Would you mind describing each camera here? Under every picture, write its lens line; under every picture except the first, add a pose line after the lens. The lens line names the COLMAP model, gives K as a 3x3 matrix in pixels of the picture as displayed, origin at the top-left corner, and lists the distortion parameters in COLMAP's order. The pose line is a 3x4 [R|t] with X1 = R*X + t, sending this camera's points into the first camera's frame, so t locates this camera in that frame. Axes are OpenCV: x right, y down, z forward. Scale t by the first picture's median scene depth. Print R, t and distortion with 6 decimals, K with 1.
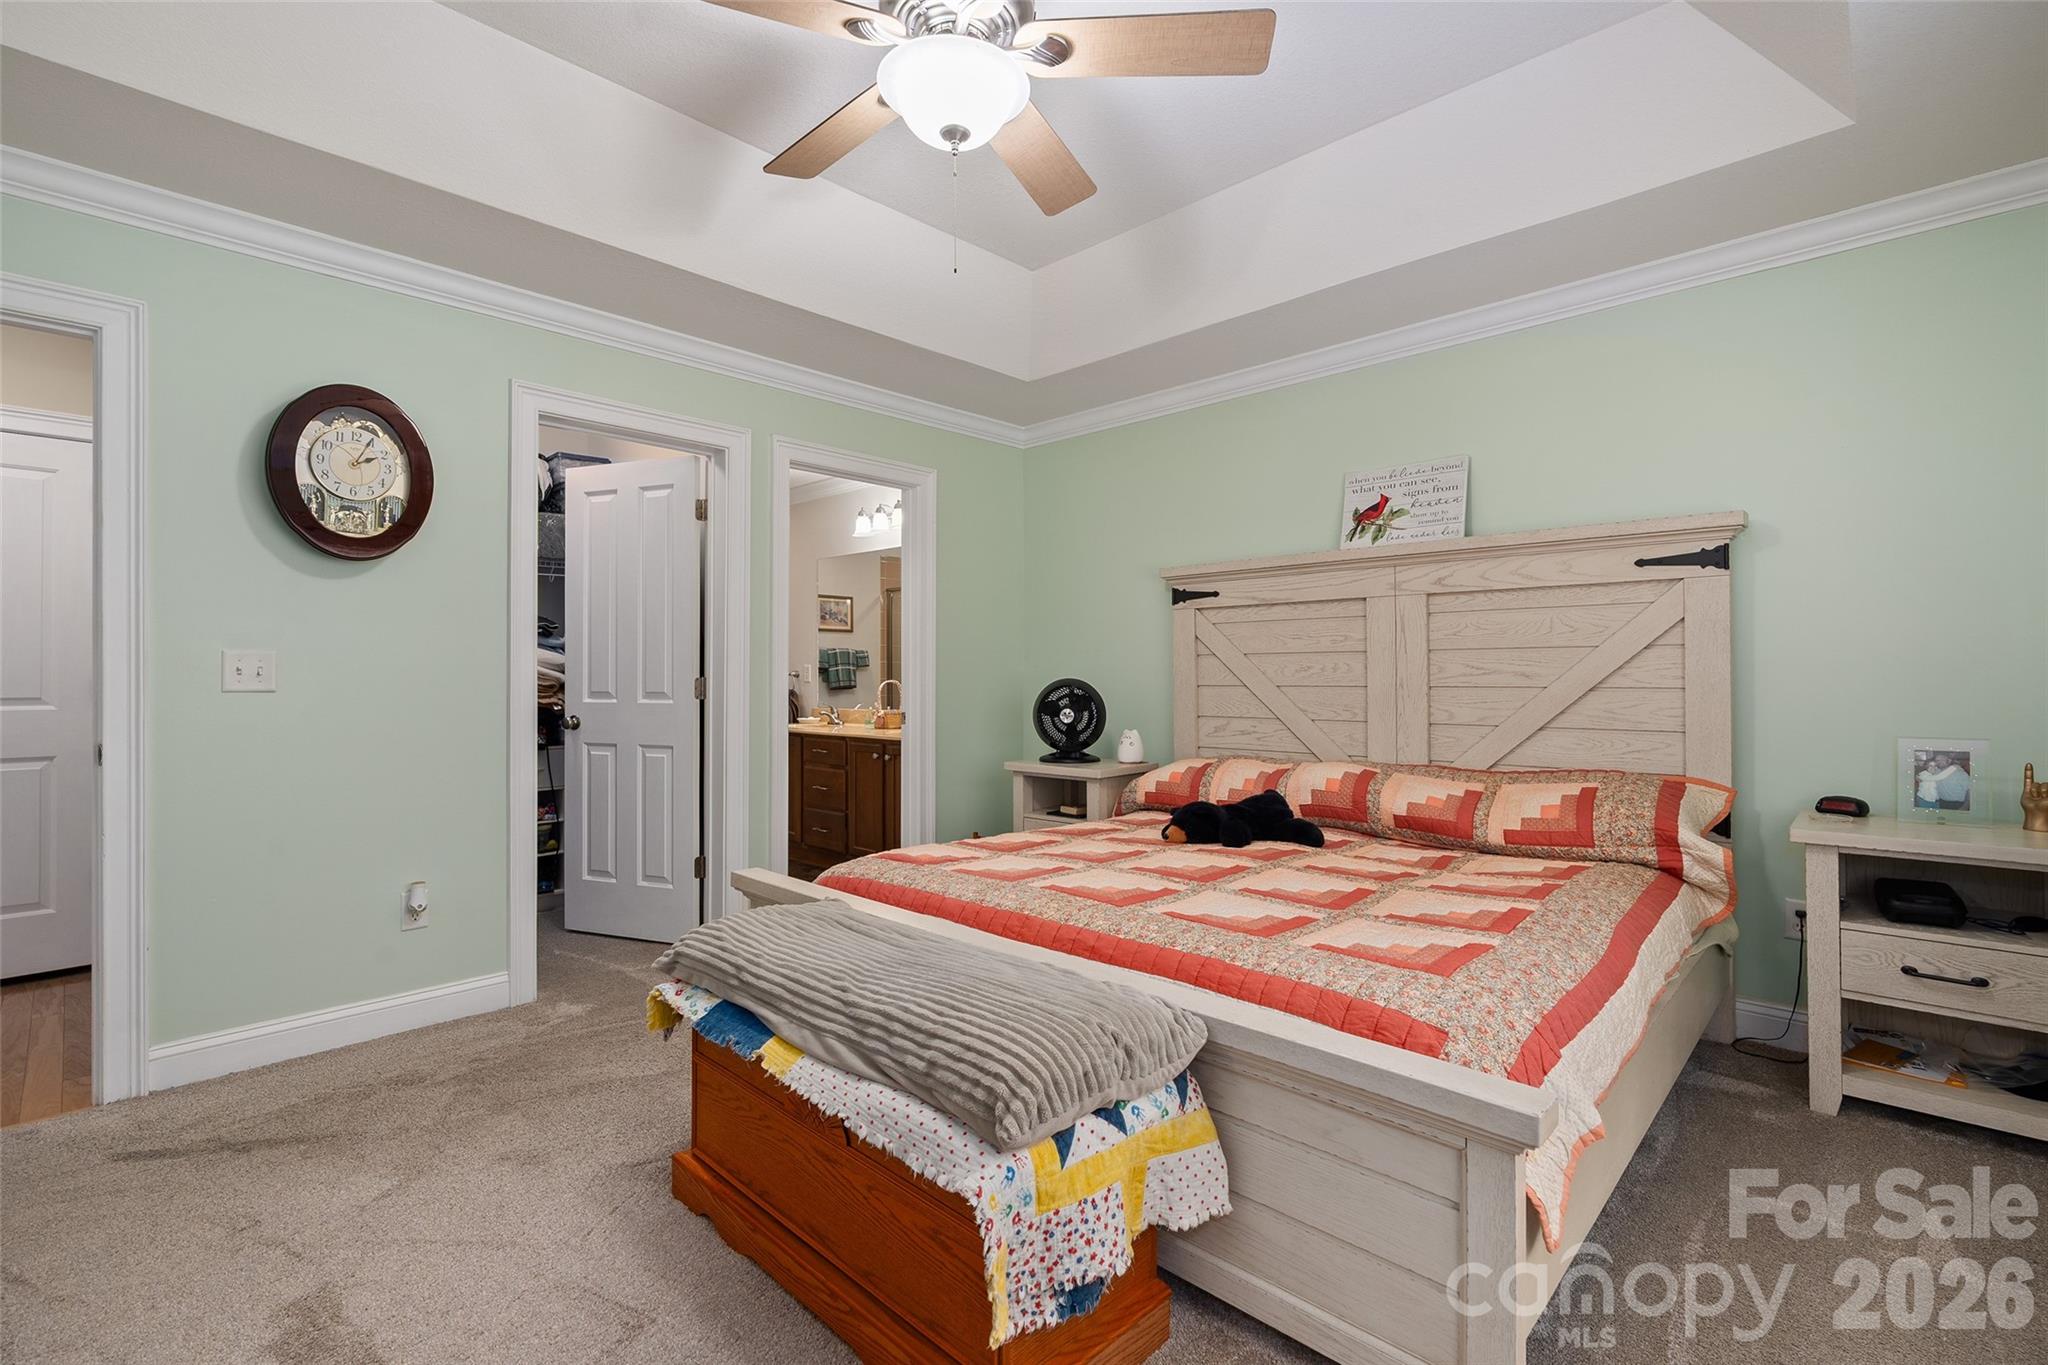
lens RADIAL K [[920.7, 0, 1013.8], [0, 920.7, 682.2], [0, 0, 1]] dist [-0.010593, 0.003799]
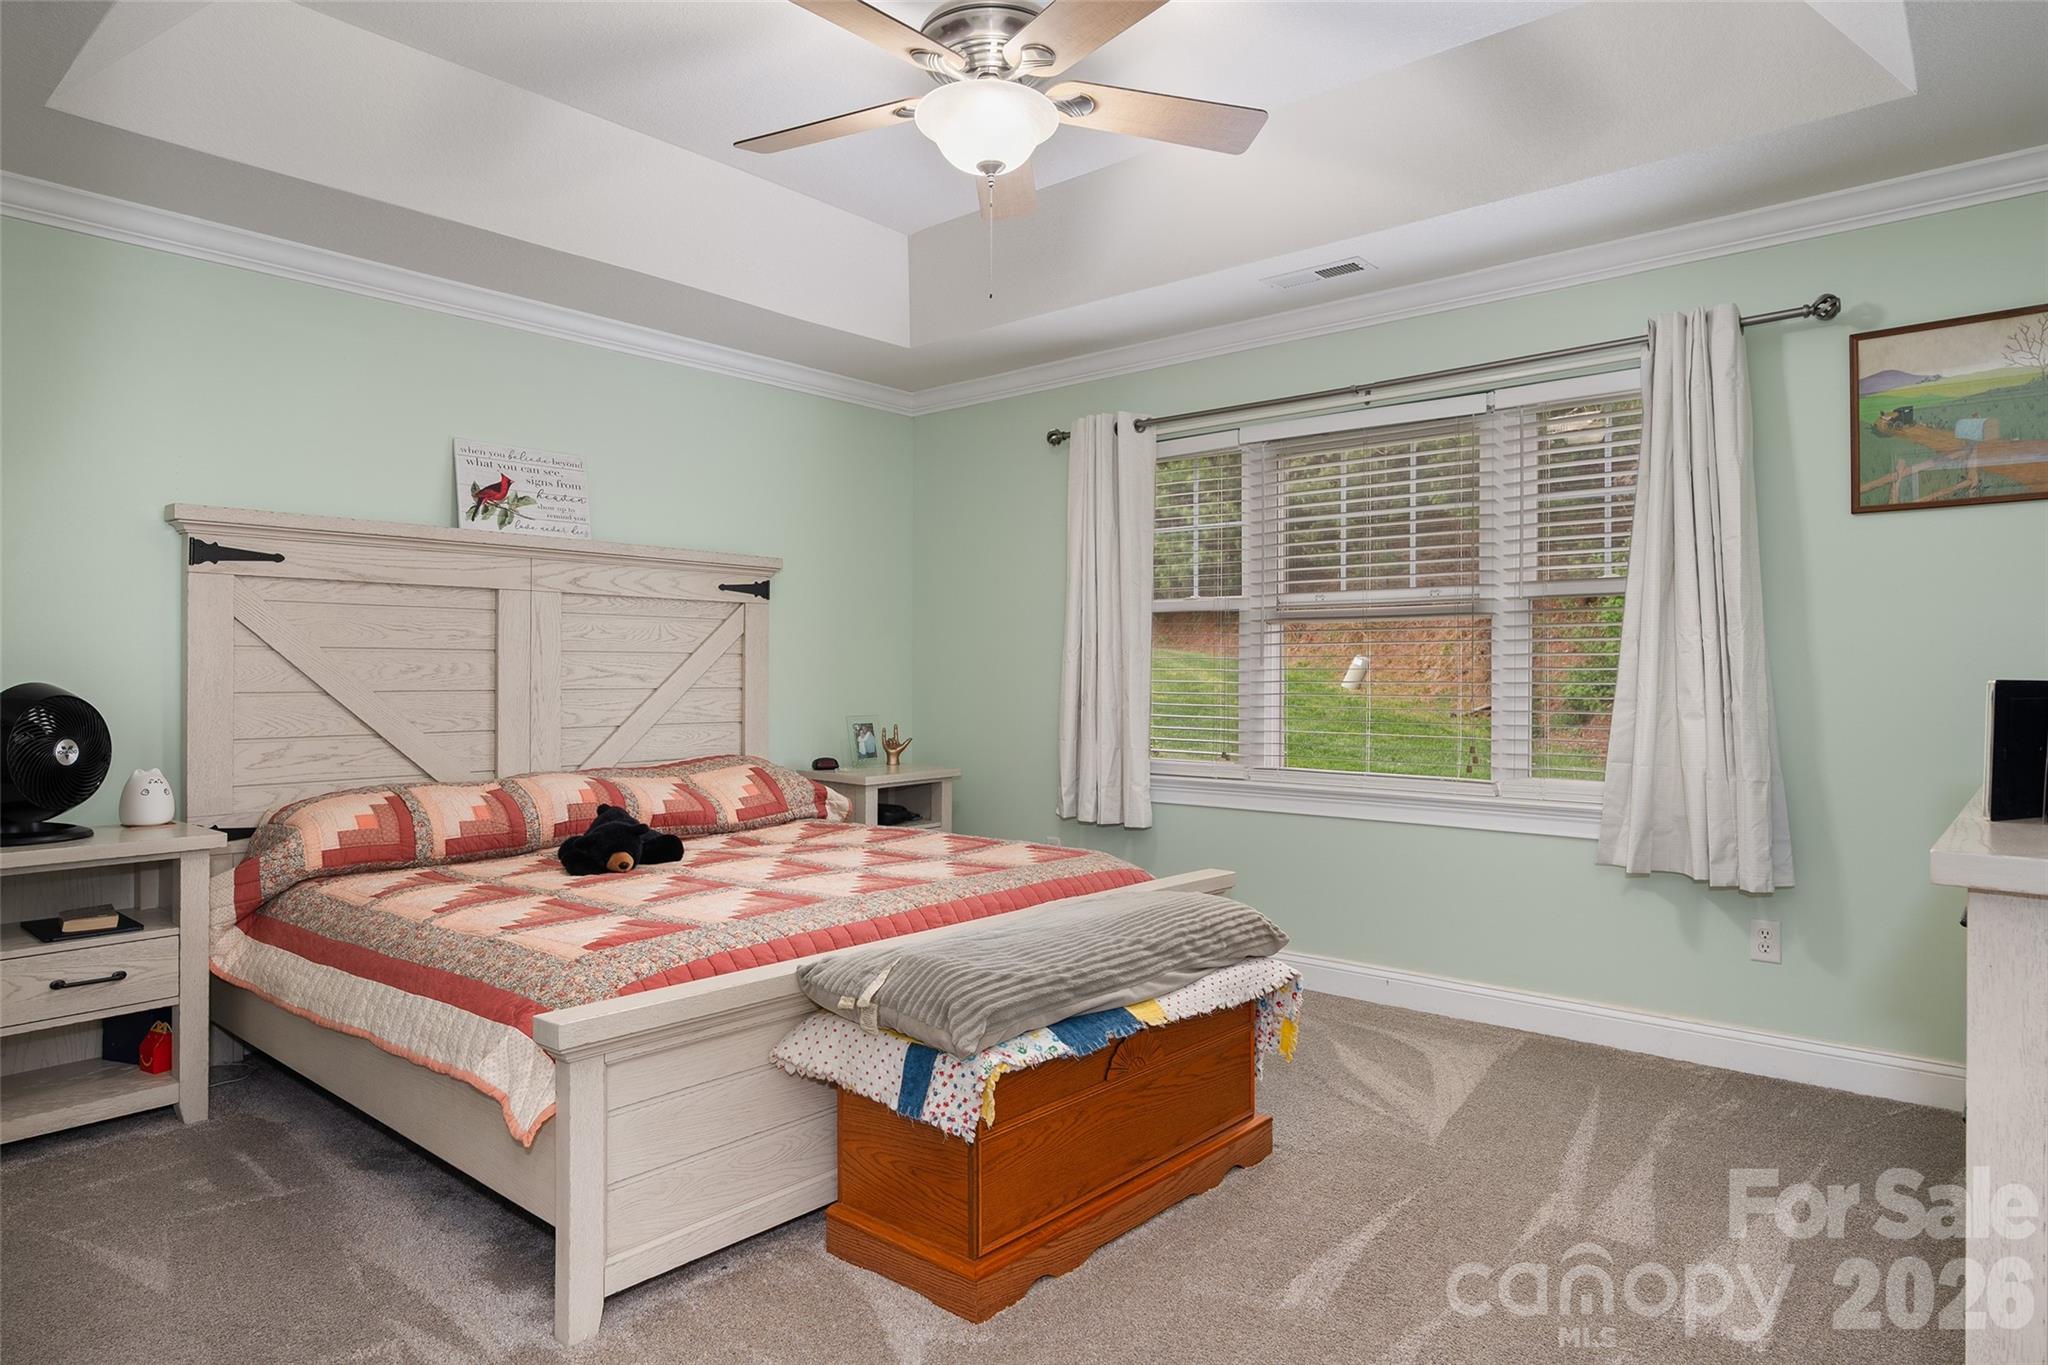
lens RADIAL K [[1206.1, 0, 1015.1], [0, 1206.1, 671.9], [0, 0, 1]] dist [0.005365, 0.000478]
pose [[-0.051199, 0.005681, 0.998672, -0.822042], [0.007189, 0.999960, -0.005320, -0.003330], [-0.998663, 0.006907, -0.051238, 0.585862]]
